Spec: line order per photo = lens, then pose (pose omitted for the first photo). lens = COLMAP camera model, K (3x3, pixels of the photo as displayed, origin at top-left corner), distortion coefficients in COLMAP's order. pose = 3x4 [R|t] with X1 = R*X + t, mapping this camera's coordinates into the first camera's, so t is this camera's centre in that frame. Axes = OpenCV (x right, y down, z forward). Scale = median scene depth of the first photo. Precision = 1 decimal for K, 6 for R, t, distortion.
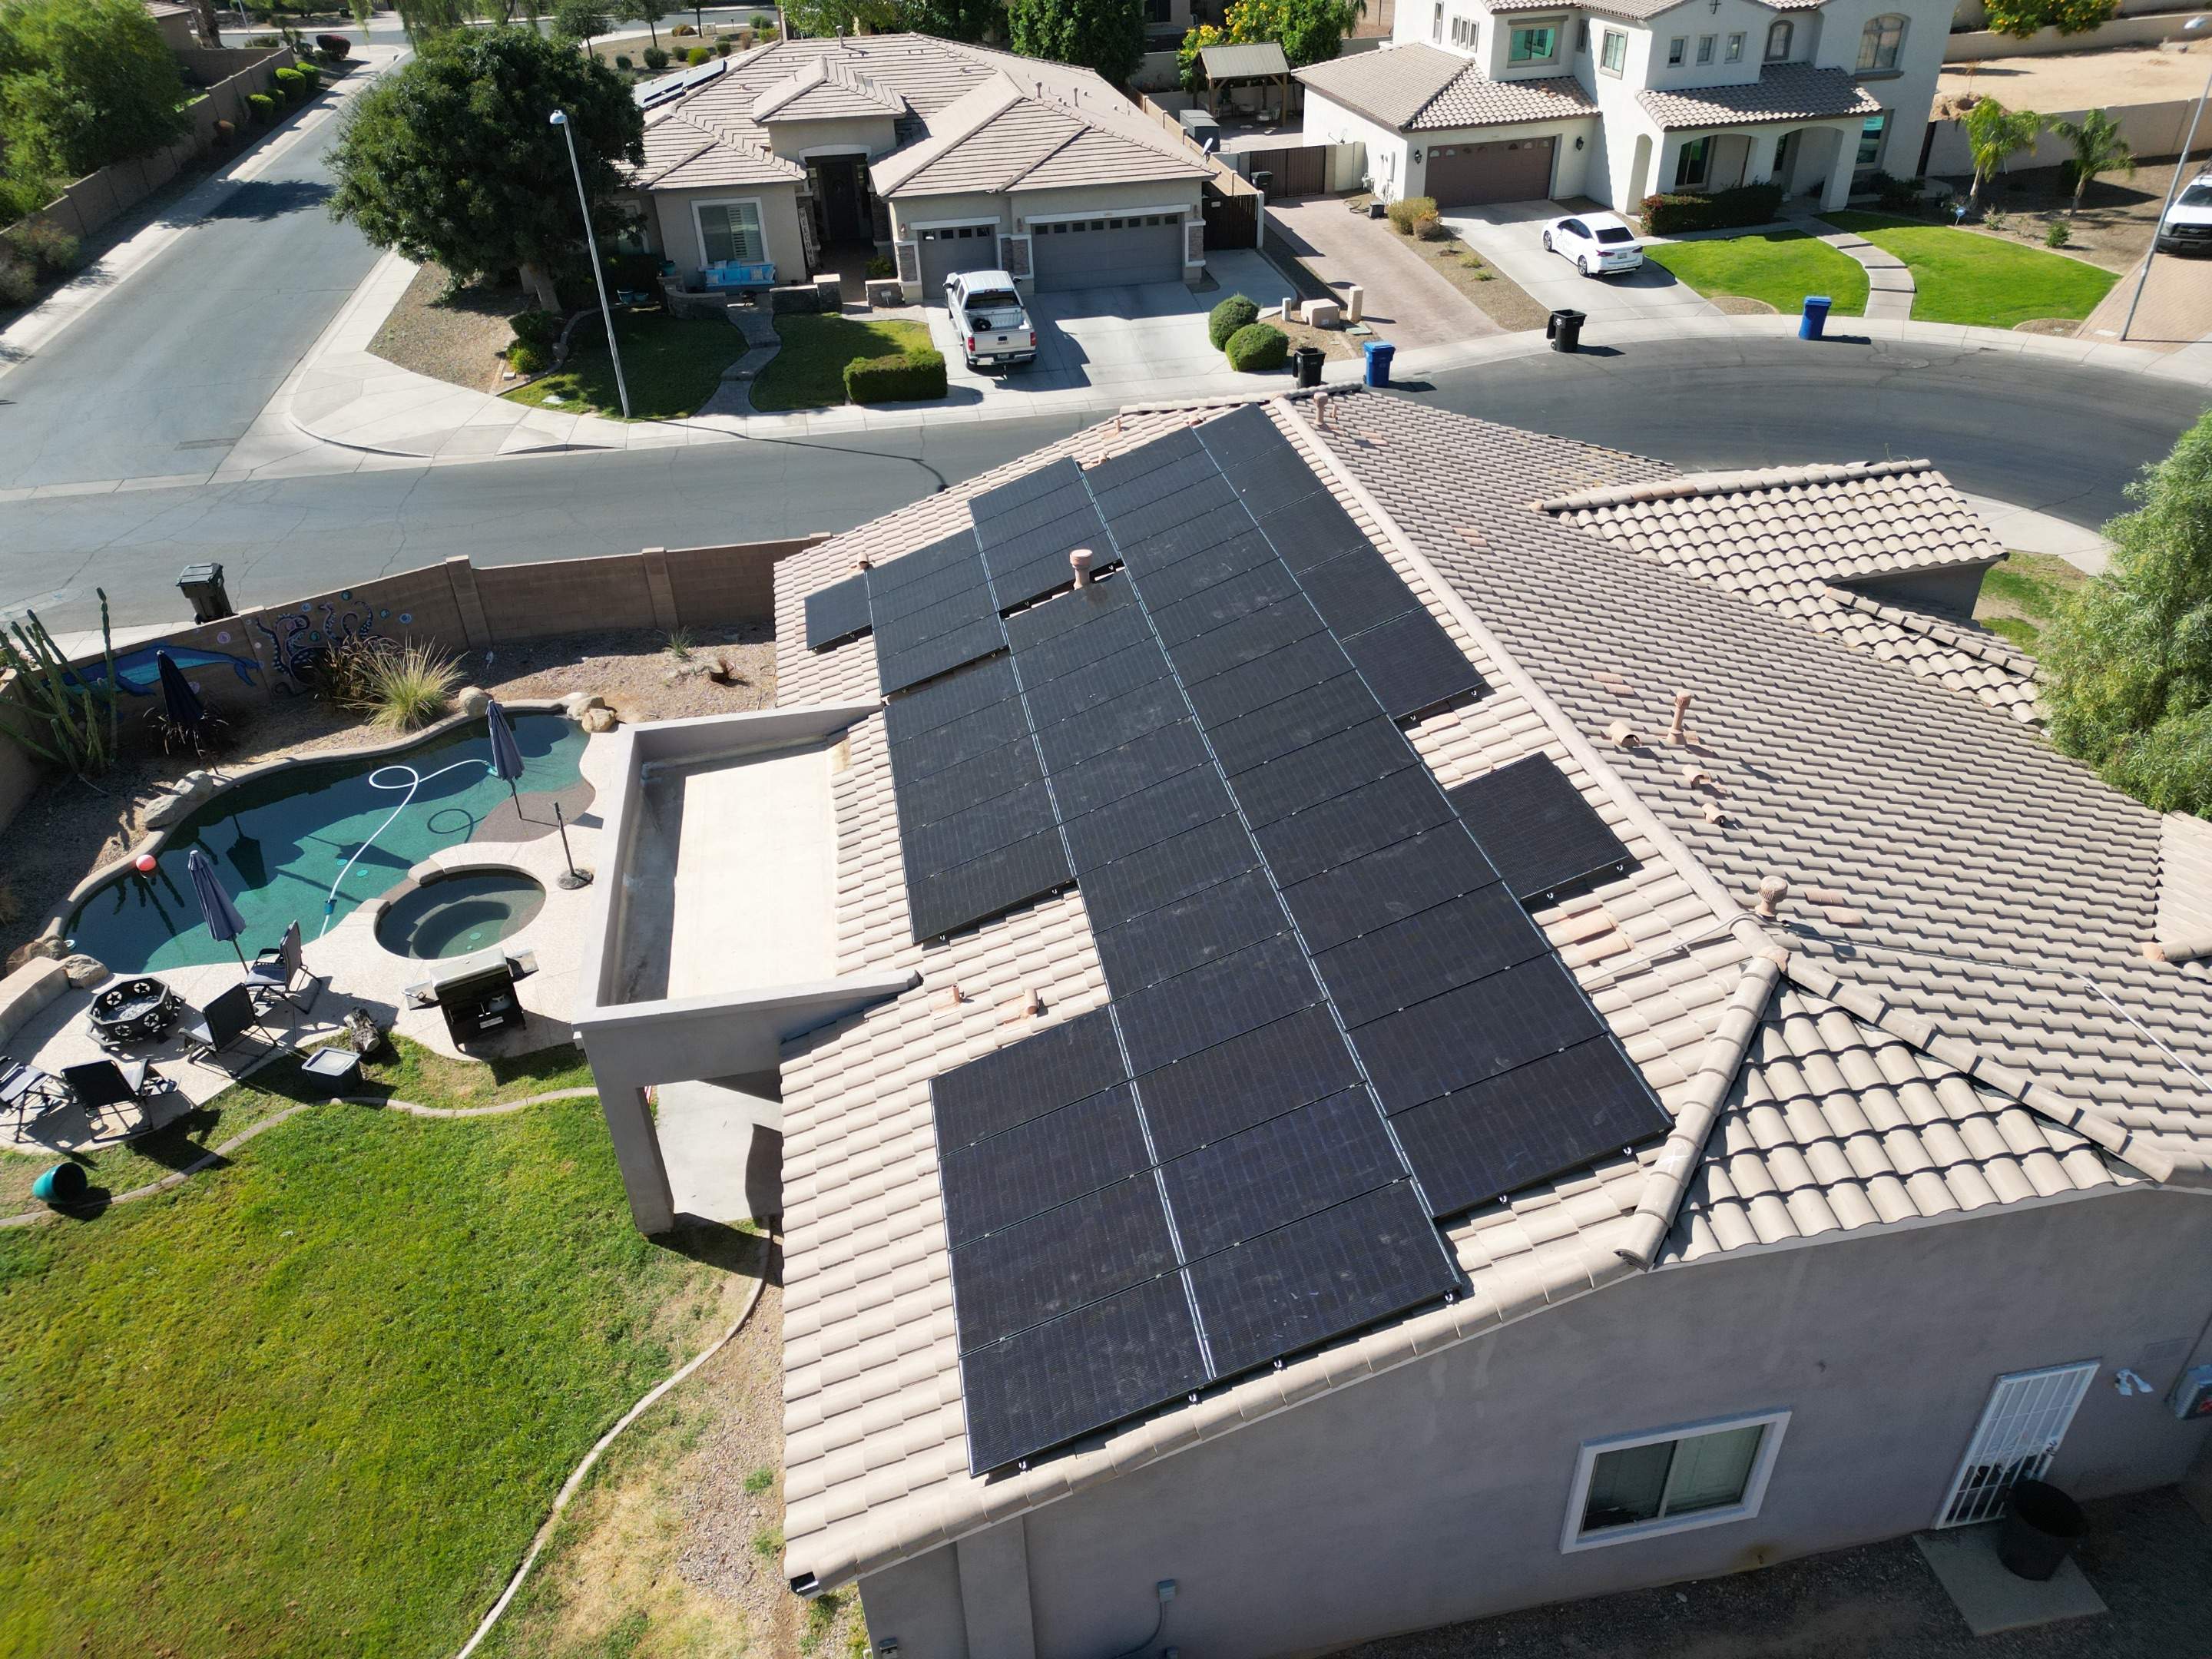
lens RADIAL K [[1541.0, 0, 1105.4], [0, 1541.0, 840.4], [0, 0, 1]] dist [0.049196, -0.021291]
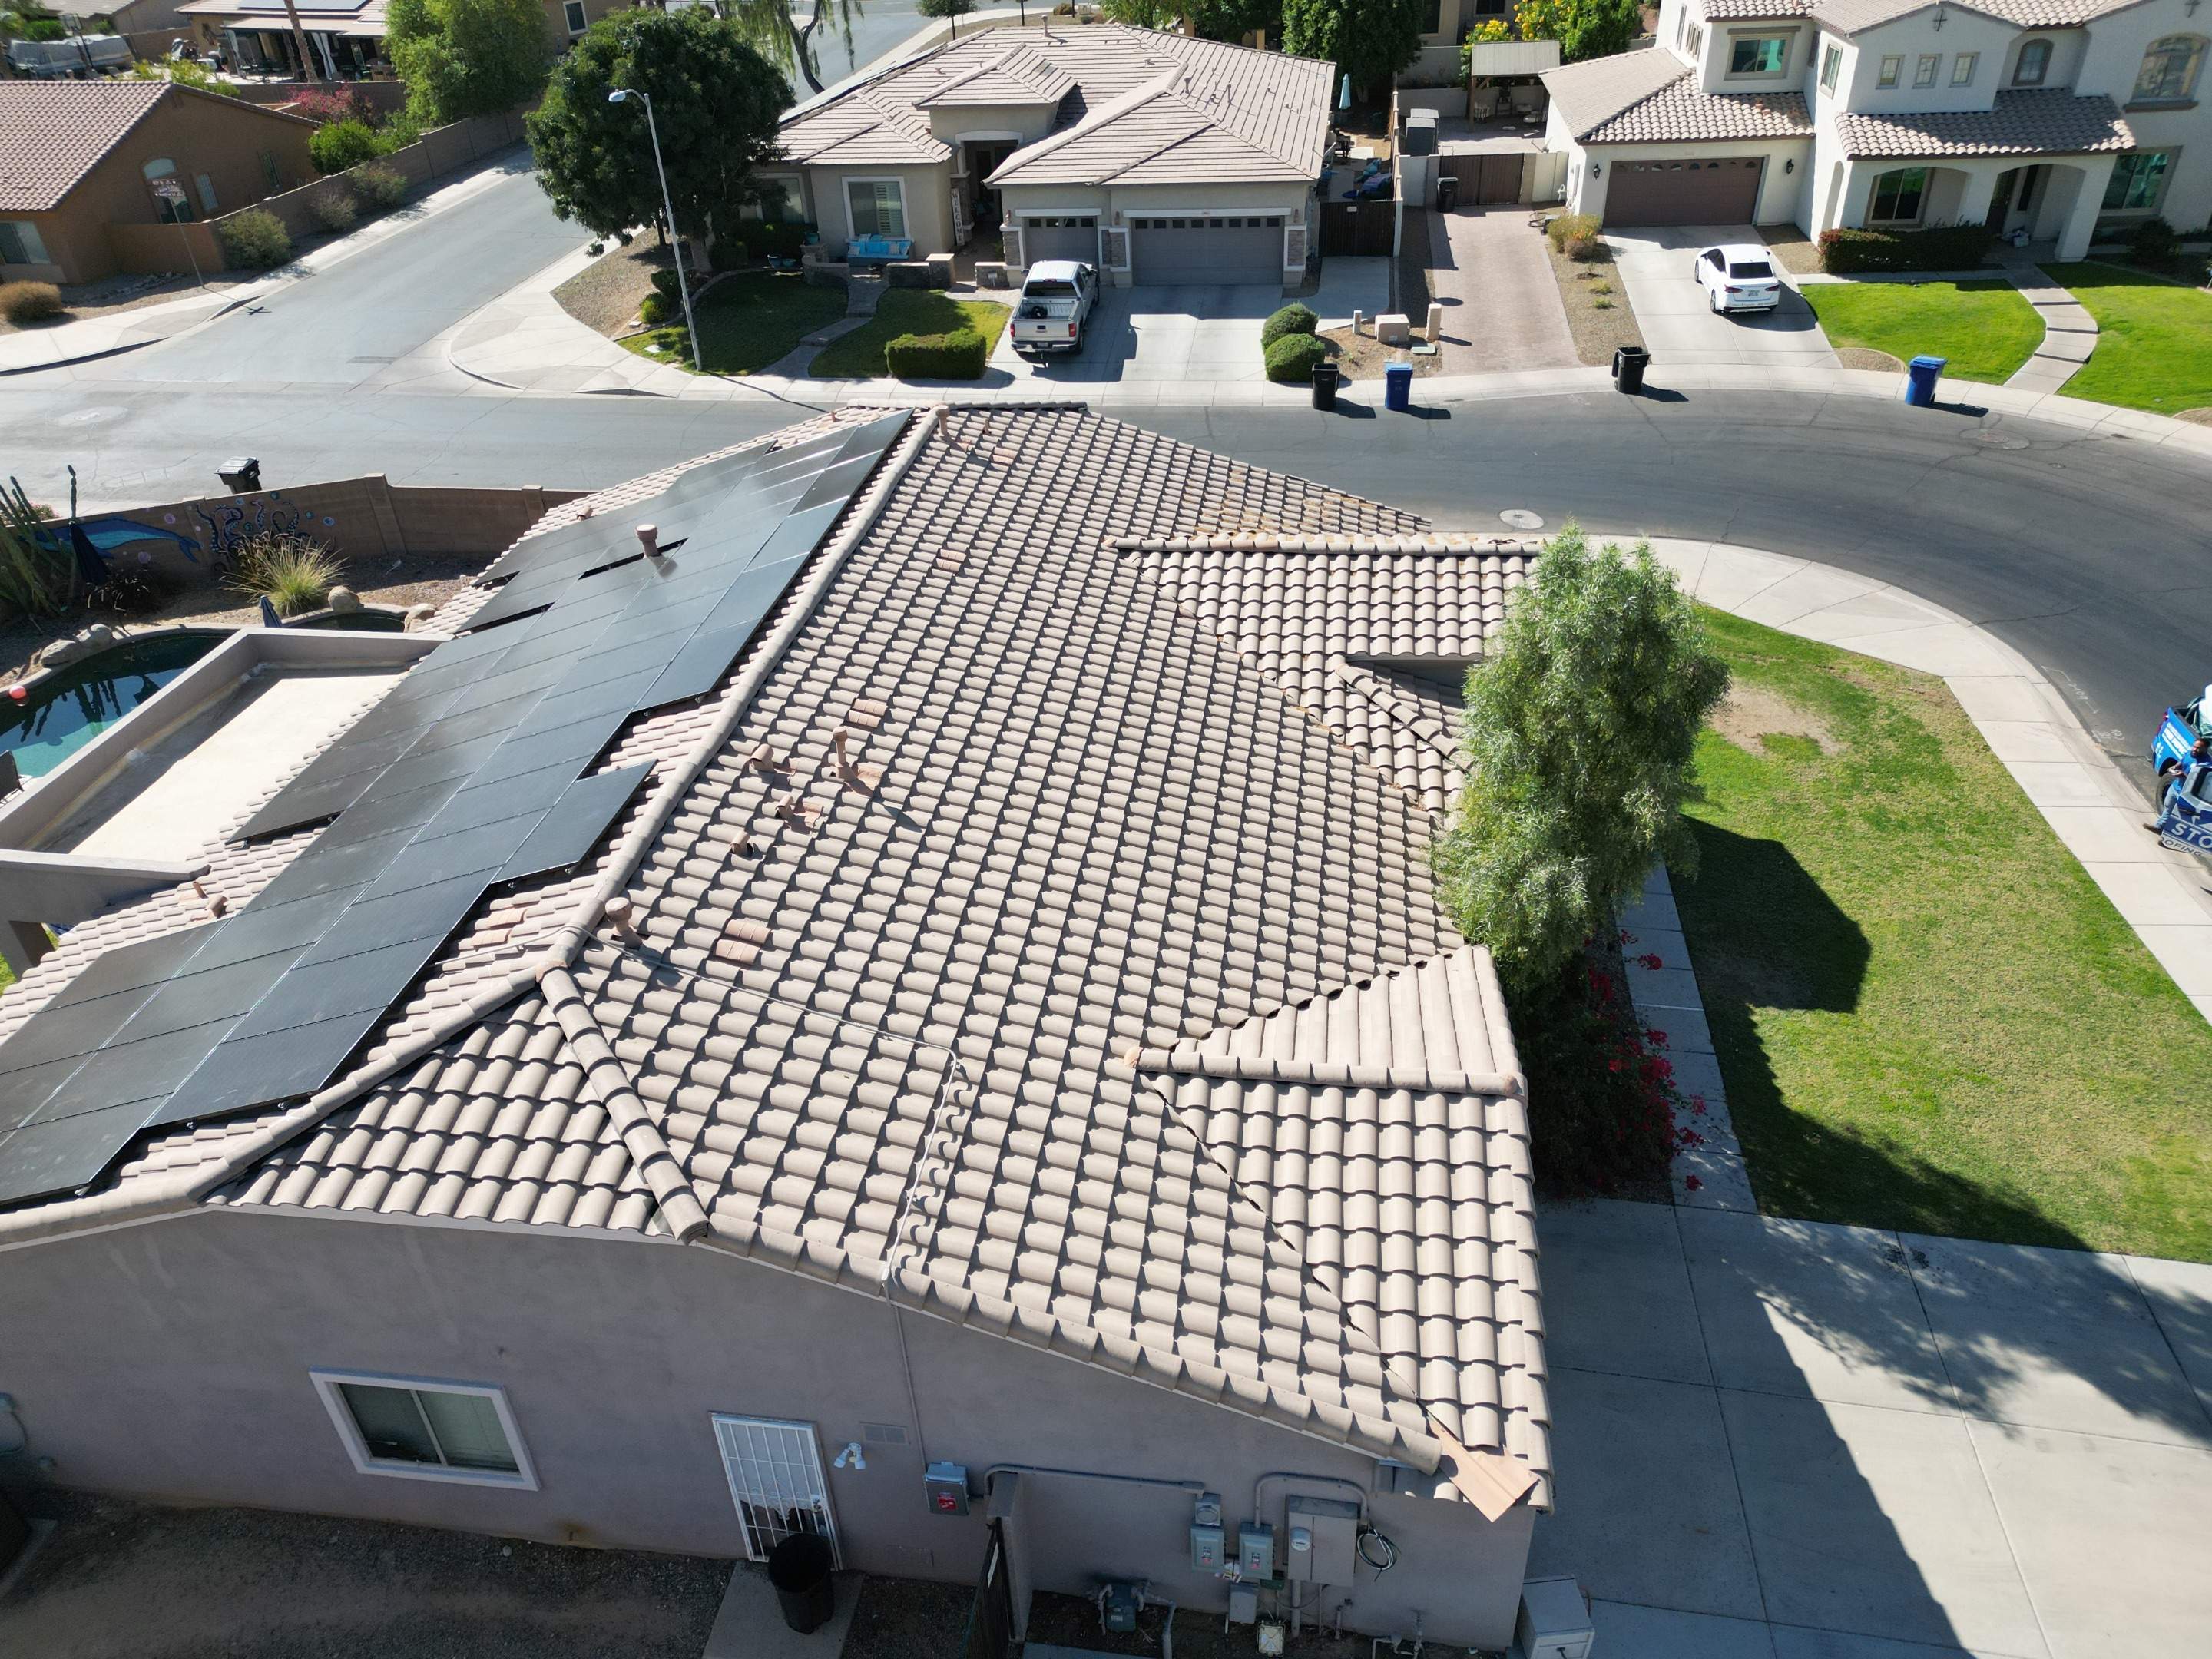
lens RADIAL K [[1541.0, 0, 1082.2], [0, 1541.0, 825.6], [0, 0, 1]] dist [0.049196, -0.021291]
pose [[0.947471, 0.171355, -0.270066, 0.263689], [-0.169708, 0.985049, 0.029620, -0.029039], [0.271104, 0.017769, 0.962386, 0.018863]]
